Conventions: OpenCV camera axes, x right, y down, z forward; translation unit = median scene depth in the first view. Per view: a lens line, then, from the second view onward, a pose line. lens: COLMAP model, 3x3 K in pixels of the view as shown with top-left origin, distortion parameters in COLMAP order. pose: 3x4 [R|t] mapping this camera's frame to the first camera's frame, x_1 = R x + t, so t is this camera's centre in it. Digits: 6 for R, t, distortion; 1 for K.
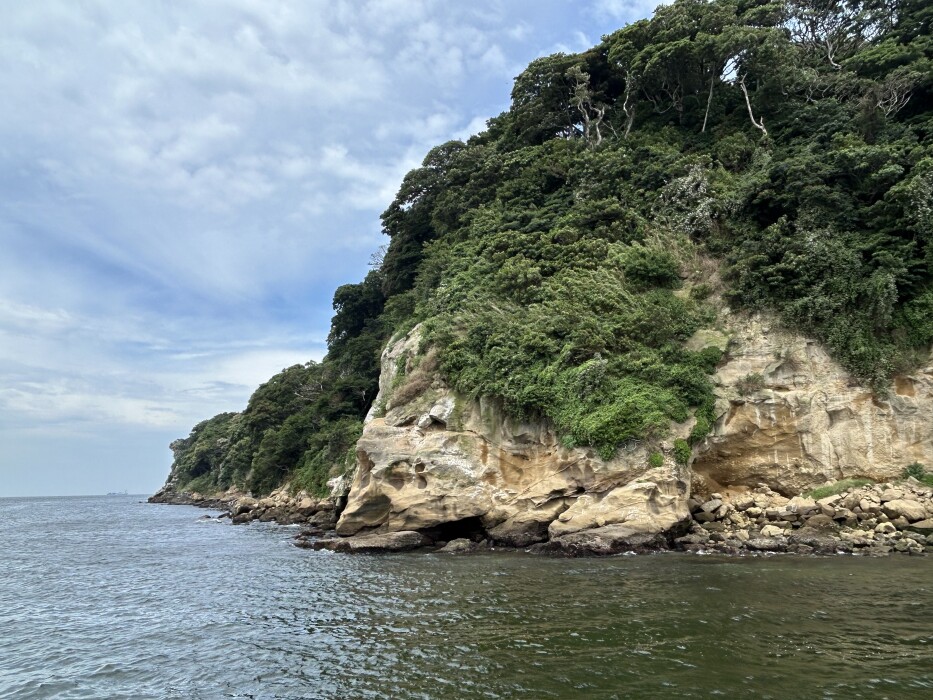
lens RADIAL K [[697.3, 0, 460.1], [0, 697.3, 356.8], [0, 0, 1]] dist [0.002607, -0.013697]
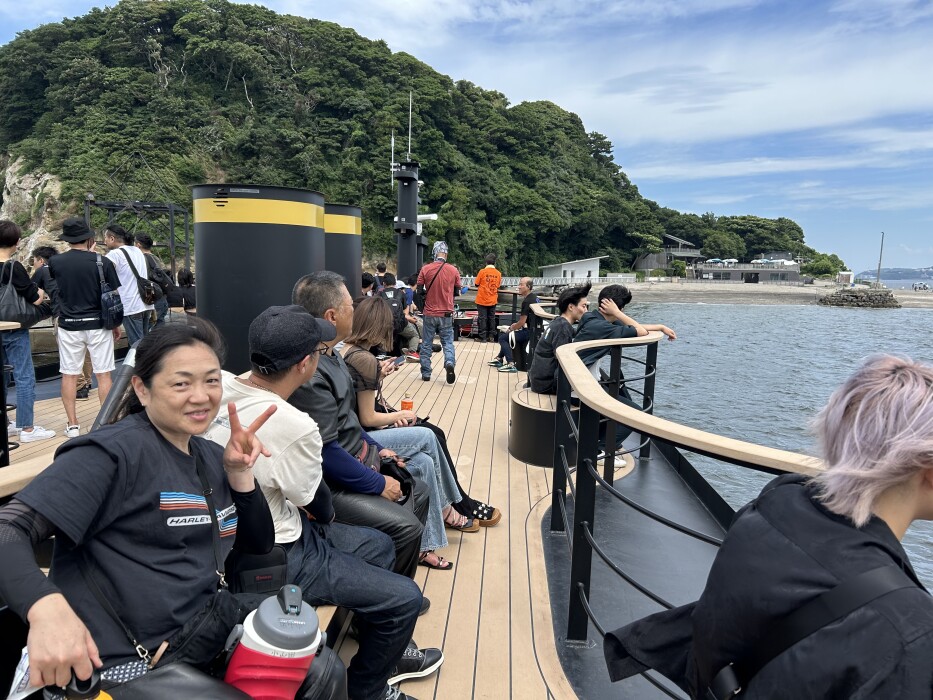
lens RADIAL K [[708.7, 0, 449.3], [0, 708.7, 353.4], [0, 0, 1]] dist [0.077385, -0.071397]
pose [[0.835591, -0.027610, 0.548657, -0.296932], [-0.132580, 0.959079, 0.250180, -0.263464], [-0.533113, -0.281789, 0.797738, -1.379165]]
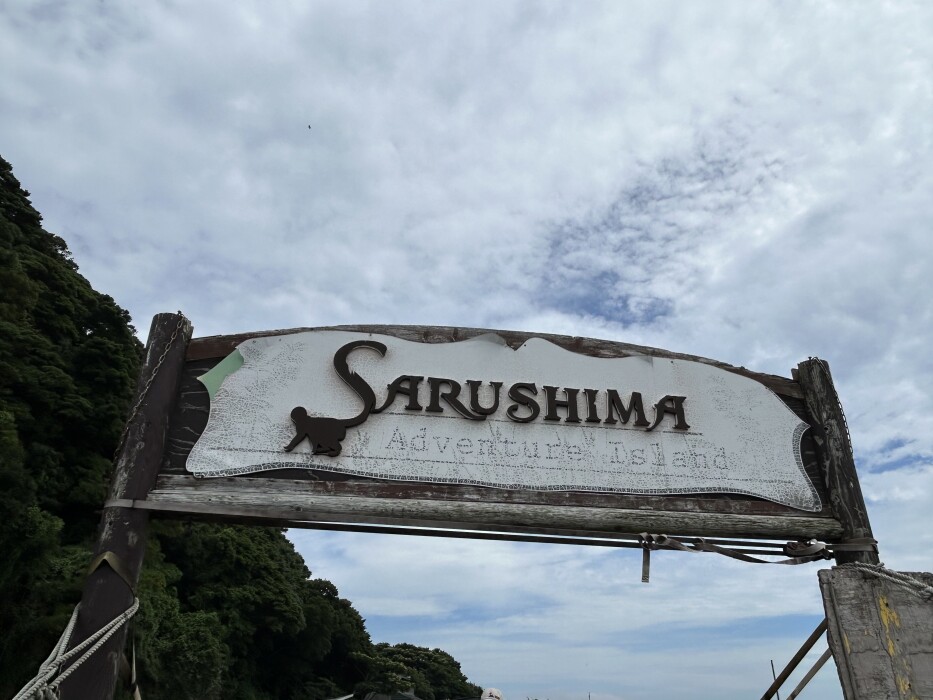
lens RADIAL K [[700.0, 0, 469.1], [0, 700.0, 342.7], [0, 0, 1]] dist [0.017443, -0.031210]
pose [[0.218365, 0.496691, 0.840009, 0.326333], [-0.181149, 0.866453, -0.465236, 0.003920], [-0.958907, -0.050576, 0.279178, 0.140187]]
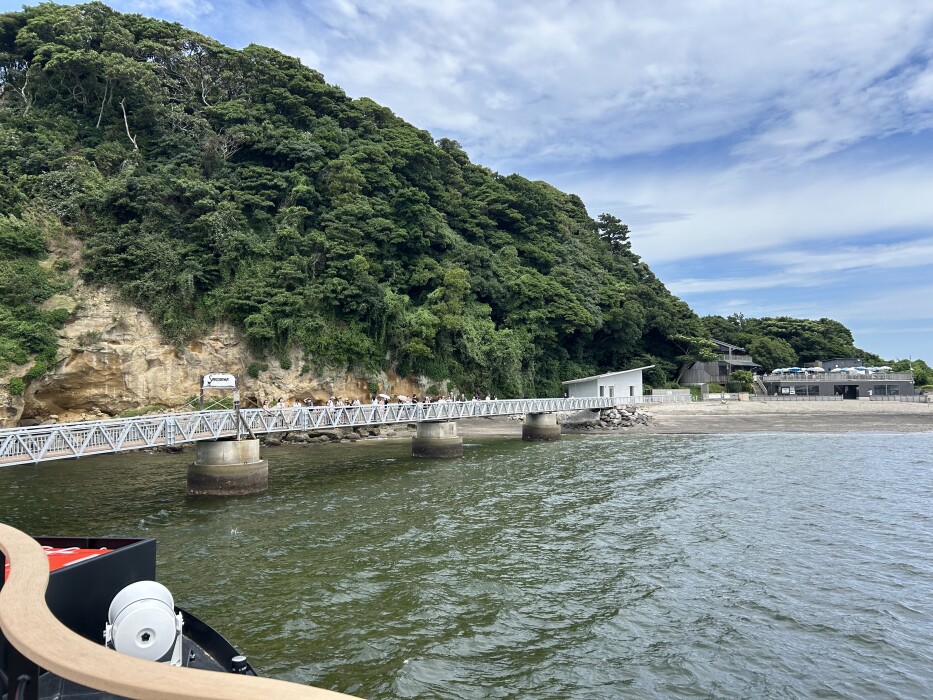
lens RADIAL K [[706.3, 0, 458.4], [0, 706.3, 350.7], [0, 0, 1]] dist [0.087216, -0.110185]
pose [[0.791362, 0.050050, 0.609296, 0.123994], [-0.121469, 0.989645, 0.076472, -0.134458], [-0.599159, -0.134527, 0.789247, -0.578537]]
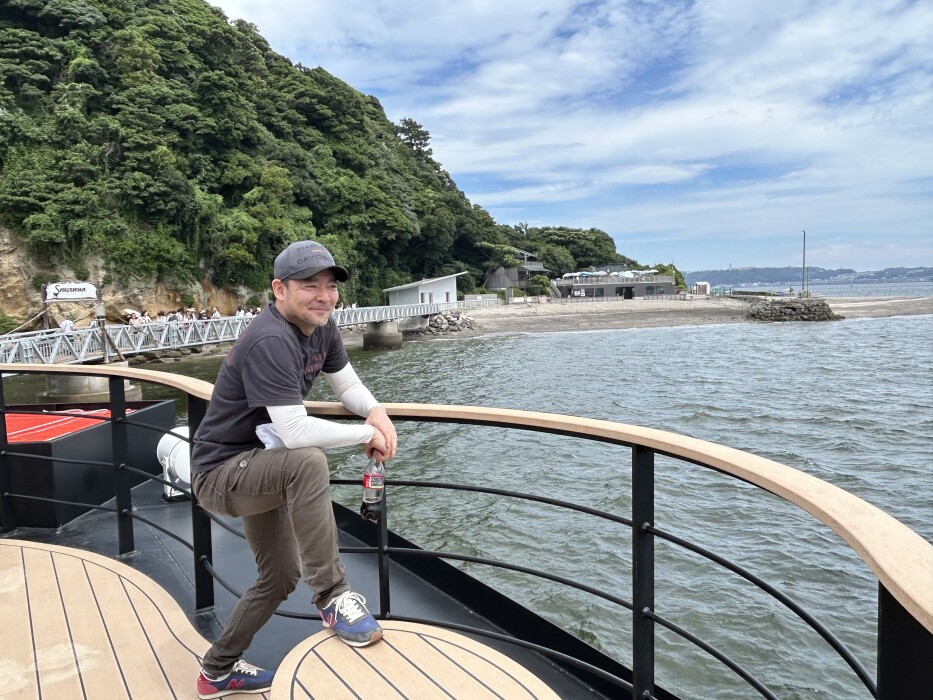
lens RADIAL K [[700.0, 0, 469.1], [0, 700.0, 342.7], [0, 0, 1]] dist [0.017443, -0.031210]
pose [[0.543437, -0.053090, 0.837769, 0.069774], [-0.131687, 0.980250, 0.147541, -0.103304], [-0.829057, -0.190502, 0.525713, -0.435939]]
